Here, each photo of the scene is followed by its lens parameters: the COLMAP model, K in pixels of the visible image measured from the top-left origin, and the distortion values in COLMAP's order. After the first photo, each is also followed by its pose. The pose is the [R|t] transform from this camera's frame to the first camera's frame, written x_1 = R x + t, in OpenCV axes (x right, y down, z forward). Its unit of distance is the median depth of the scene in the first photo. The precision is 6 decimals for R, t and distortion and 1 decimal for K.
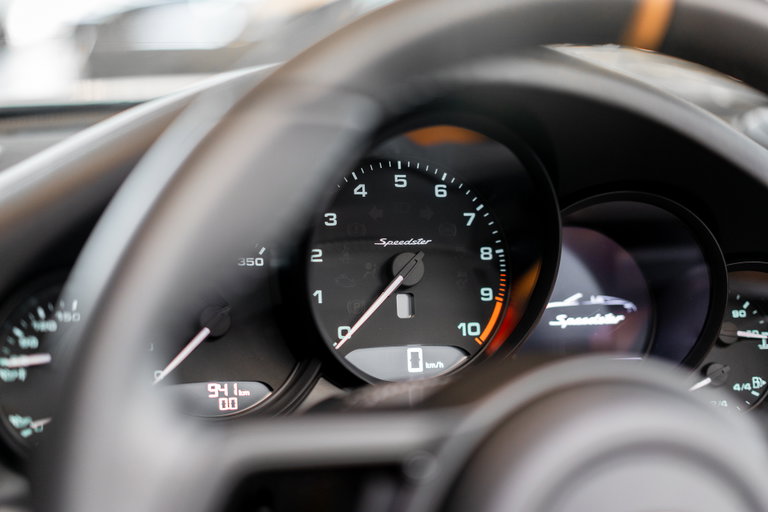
lens RADIAL K [[1259.1, 0, 383.1], [0, 1259.1, 253.8], [0, 0, 1]] dist [0.118789, 0.000000]
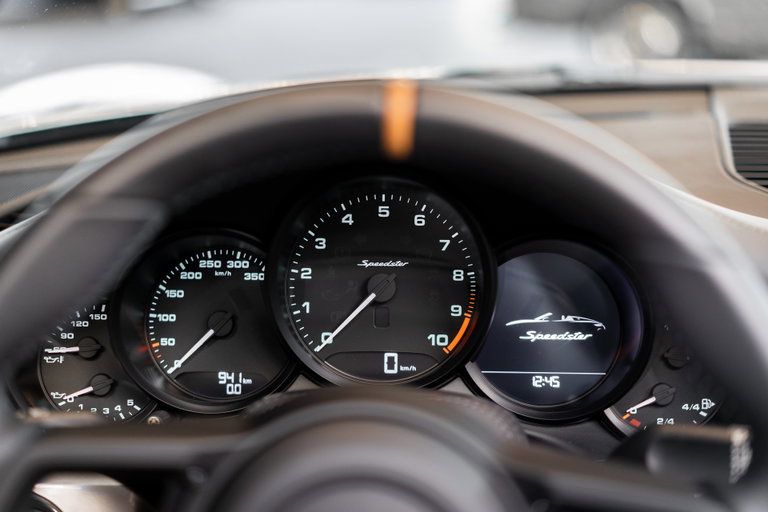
lens RADIAL K [[1259.1, 0, 385.1], [0, 1259.1, 257.9], [0, 0, 1]] dist [0.118789, 0.000000]
pose [[0.939041, 0.046200, -0.340688, 0.418449], [-0.022144, 0.997000, 0.074166, -0.101918], [0.343092, -0.062100, 0.937247, -0.107087]]
